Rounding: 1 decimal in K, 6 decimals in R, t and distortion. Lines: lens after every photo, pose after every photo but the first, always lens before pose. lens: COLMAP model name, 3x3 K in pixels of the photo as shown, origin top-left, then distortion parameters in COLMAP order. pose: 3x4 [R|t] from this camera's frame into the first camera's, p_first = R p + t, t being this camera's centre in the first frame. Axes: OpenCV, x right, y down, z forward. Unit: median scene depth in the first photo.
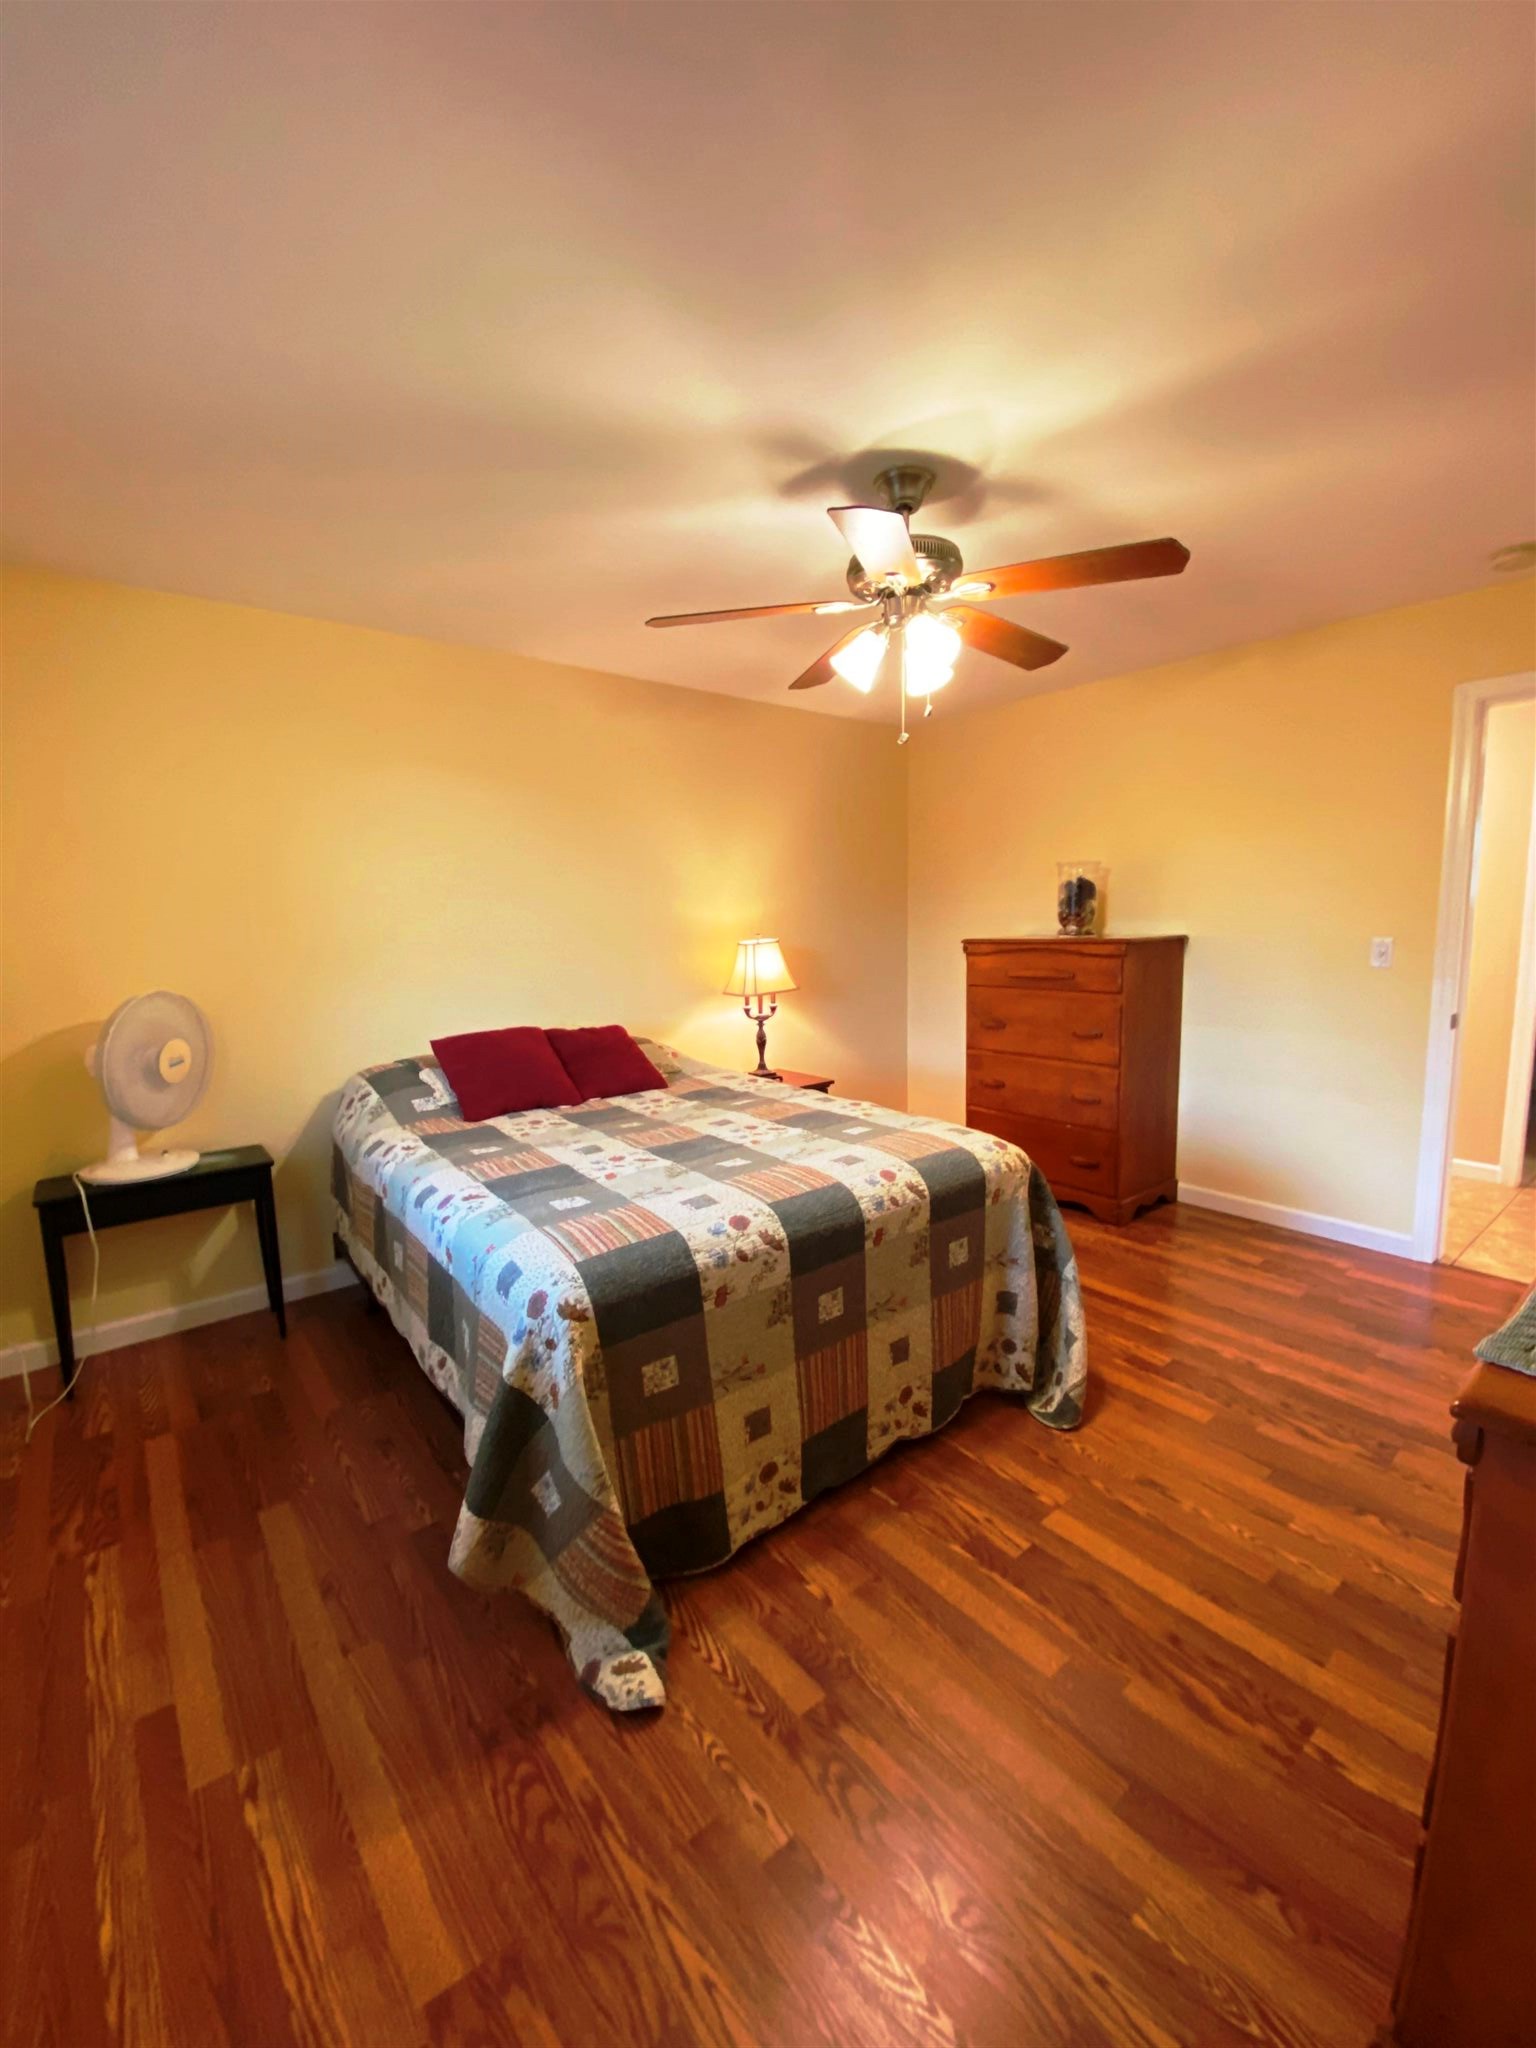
lens RADIAL K [[832.7, 0, 769.8], [0, 832.7, 1023.8], [0, 0, 1]] dist [0.023269, -0.021805]
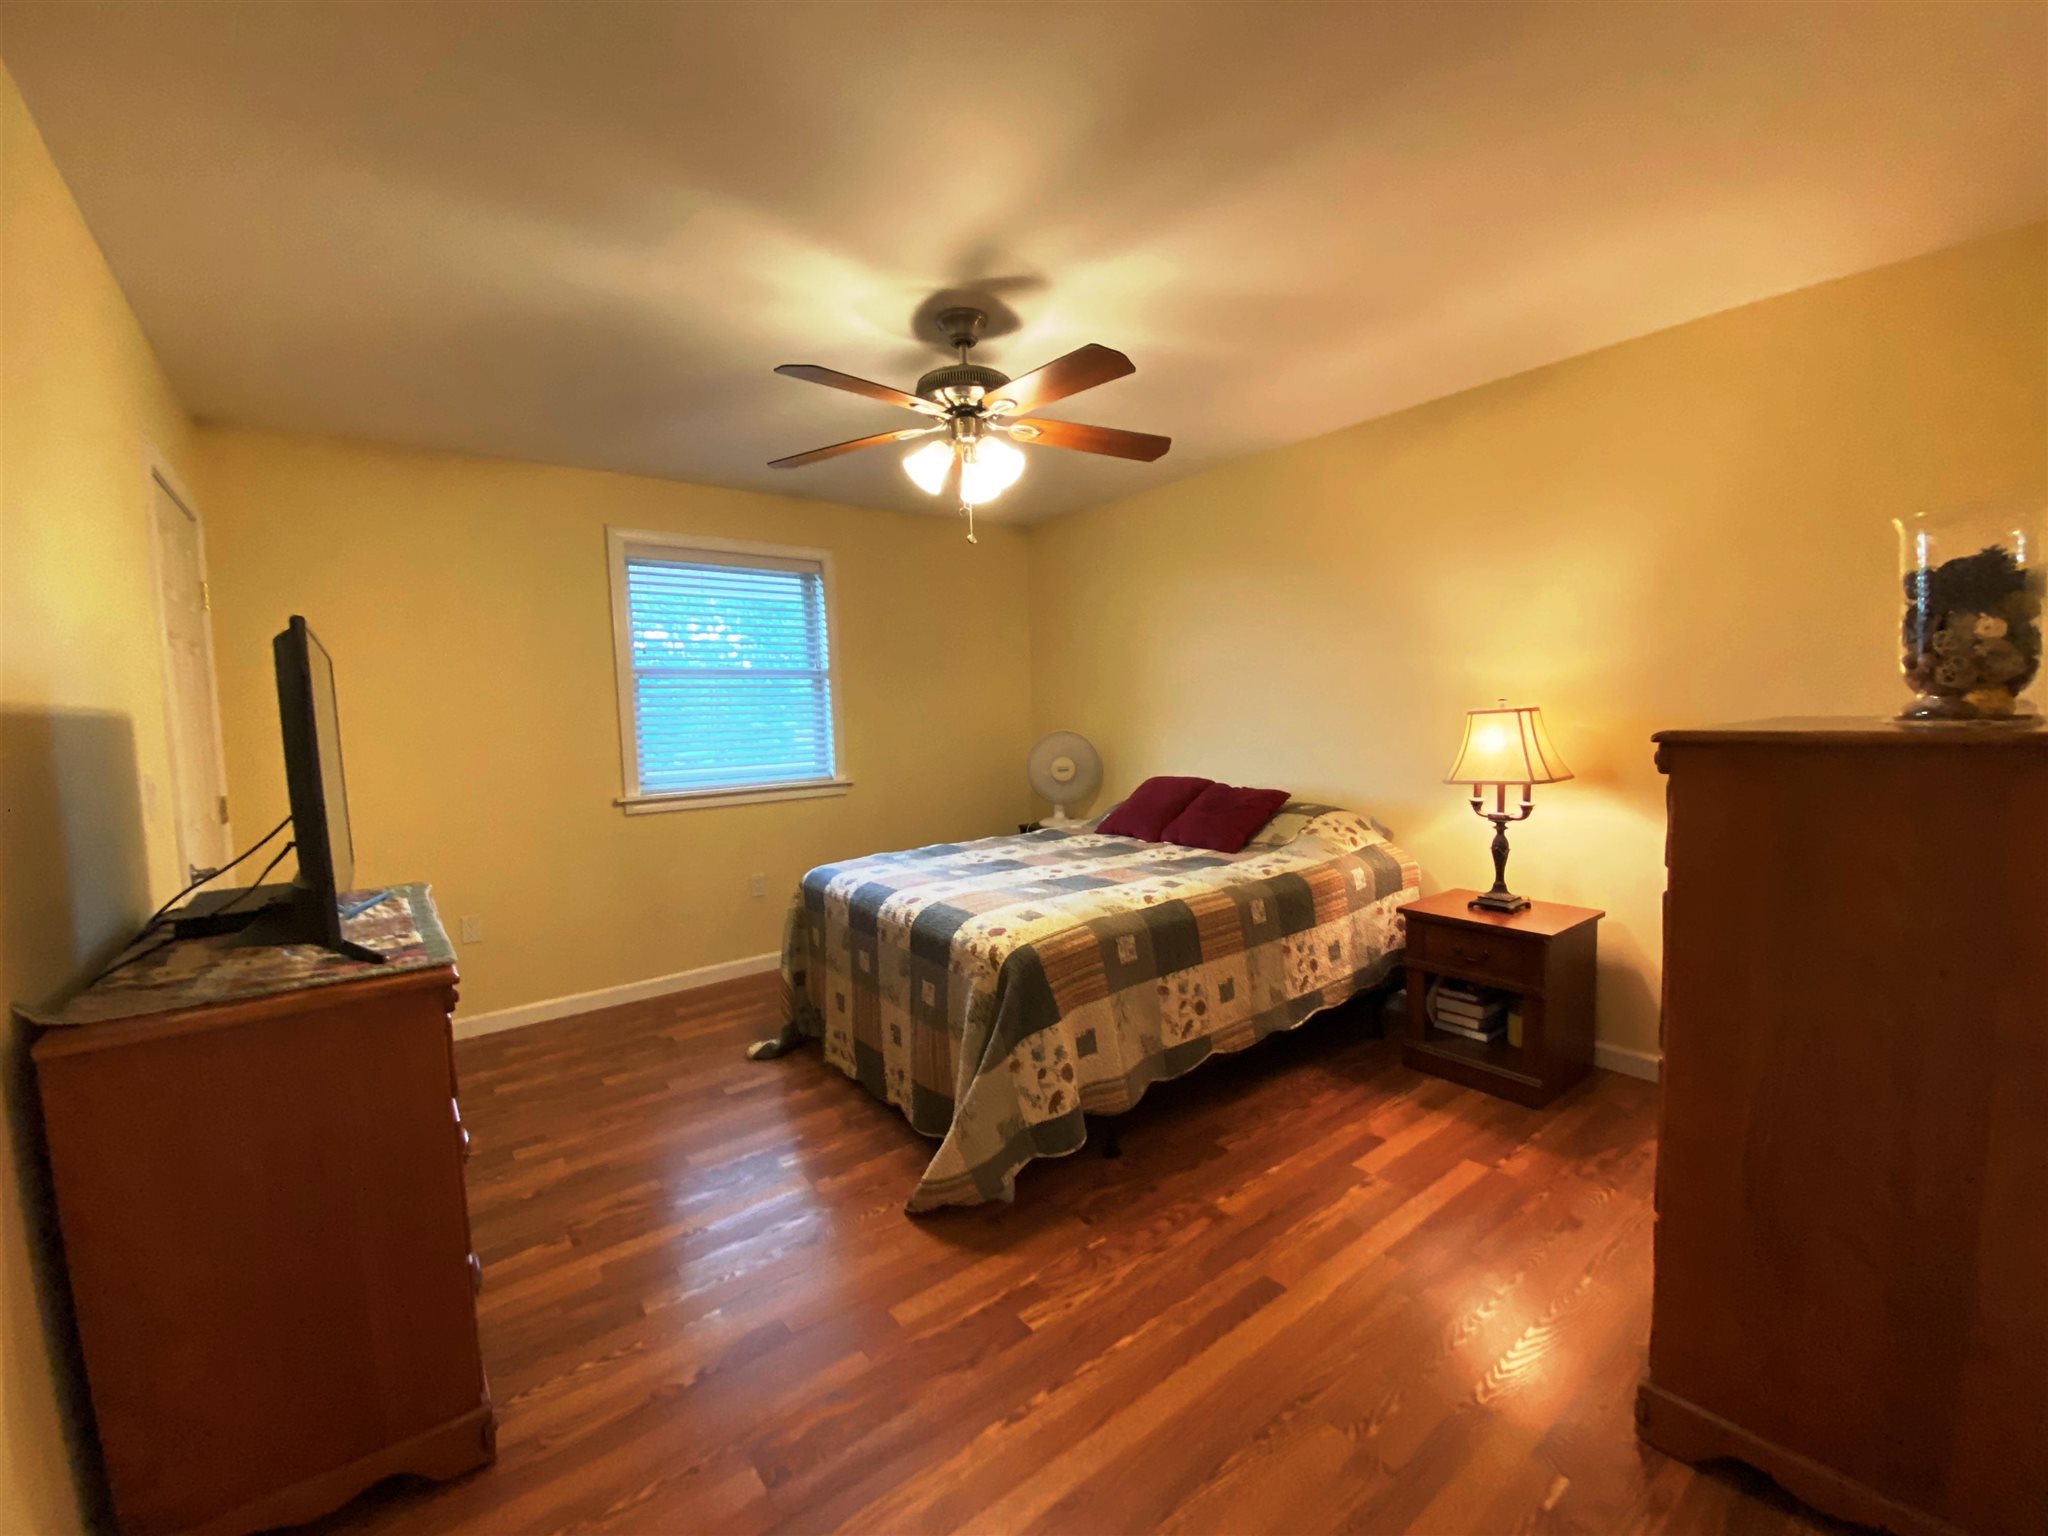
lens RADIAL K [[832.7, 0, 1023.6], [0, 832.7, 769.5], [0, 0, 1]] dist [0.023269, -0.021805]
pose [[-0.025116, 0.098710, -0.994799, 1.381610], [-0.096626, 0.990214, 0.100694, -0.157906], [0.995004, 0.098653, -0.015333, 1.174981]]
